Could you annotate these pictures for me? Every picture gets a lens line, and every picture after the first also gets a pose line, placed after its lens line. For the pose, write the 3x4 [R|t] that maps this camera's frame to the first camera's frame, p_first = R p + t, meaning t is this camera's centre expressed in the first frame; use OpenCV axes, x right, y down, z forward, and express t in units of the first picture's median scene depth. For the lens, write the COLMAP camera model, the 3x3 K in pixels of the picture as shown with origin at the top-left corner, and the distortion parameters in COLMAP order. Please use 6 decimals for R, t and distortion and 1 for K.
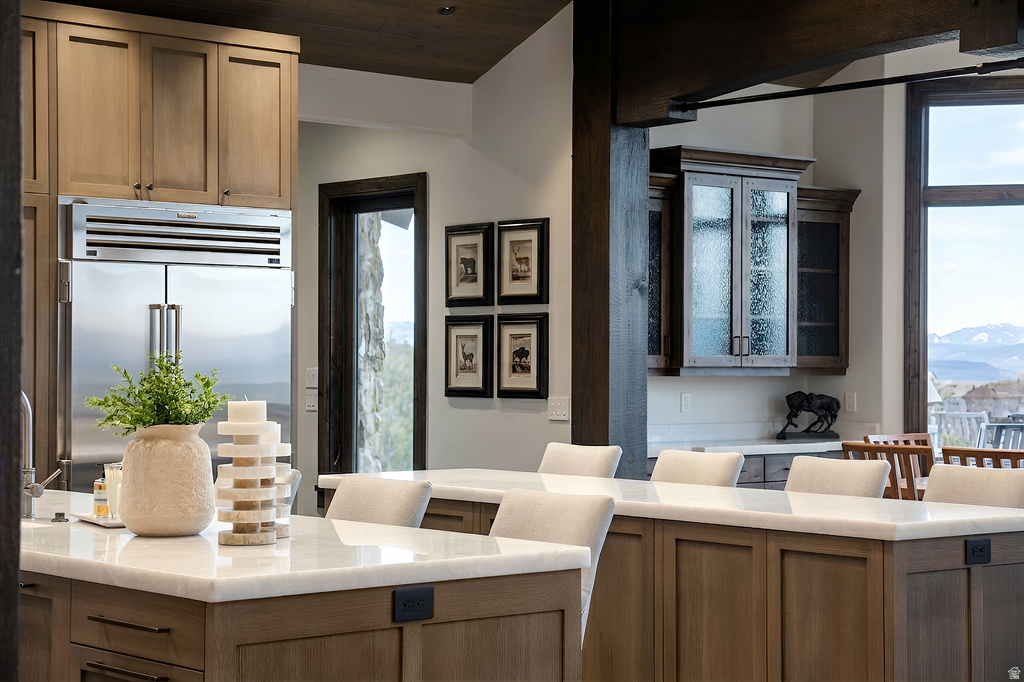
lens RADIAL K [[1976.5, 0, 514.2], [0, 1976.5, 338.8], [0, 0, 1]] dist [0.158763, 0.000000]
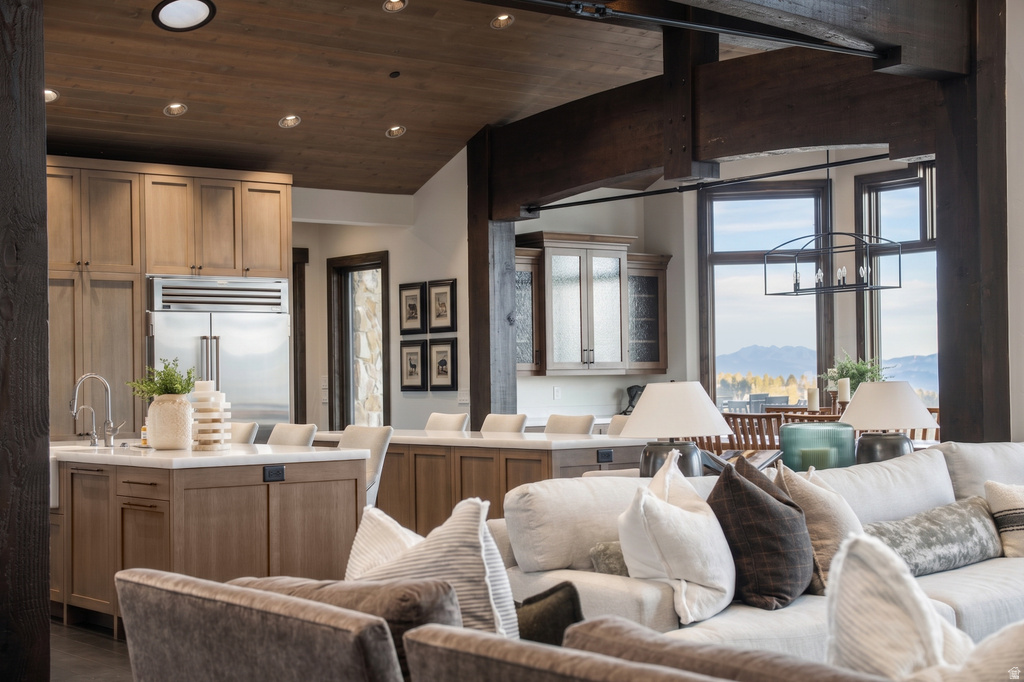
lens RADIAL K [[1626.7, 0, 510.7], [0, 1626.7, 349.7], [0, 0, 1]] dist [0.042944, 0.000000]
pose [[0.998370, -0.019294, -0.053710, 0.131379], [0.018788, 0.999774, -0.009919, 0.010864], [0.053889, 0.008894, 0.998507, -0.318117]]
